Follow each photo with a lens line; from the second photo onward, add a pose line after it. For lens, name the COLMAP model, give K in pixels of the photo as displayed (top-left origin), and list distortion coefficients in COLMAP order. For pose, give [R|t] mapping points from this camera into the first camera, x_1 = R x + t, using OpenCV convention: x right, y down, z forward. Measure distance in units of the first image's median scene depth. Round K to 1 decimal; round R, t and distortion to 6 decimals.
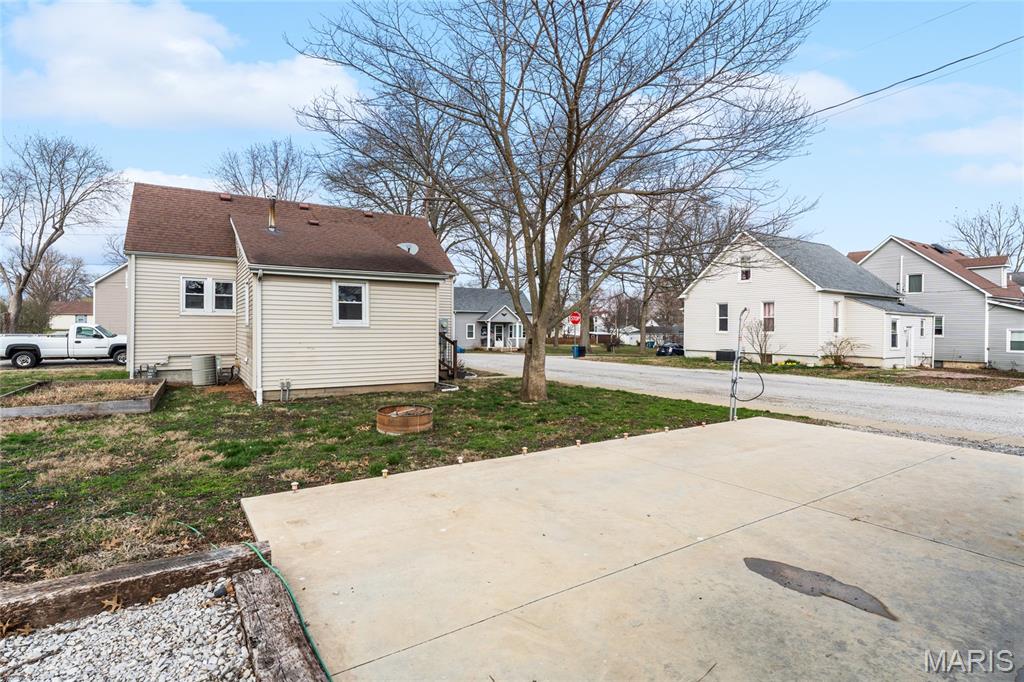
lens RADIAL K [[504.5, 0, 511.0], [0, 504.5, 335.9], [0, 0, 1]] dist [0.002071, 0.000046]
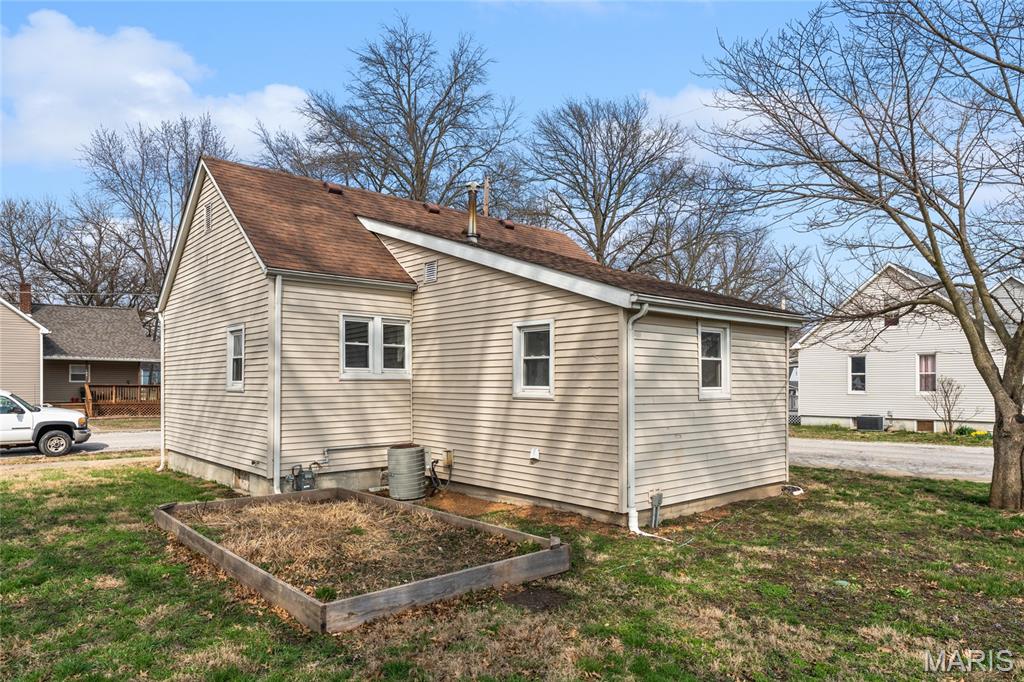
lens RADIAL K [[637.6, 0, 512.6], [0, 637.6, 342.3], [0, 0, 1]] dist [0.003105, 0.000782]
pose [[0.987489, 0.003852, 0.157638, -0.547215], [0.008936, 0.996728, -0.080334, -0.021050], [-0.157432, 0.080738, 0.984224, 0.219024]]
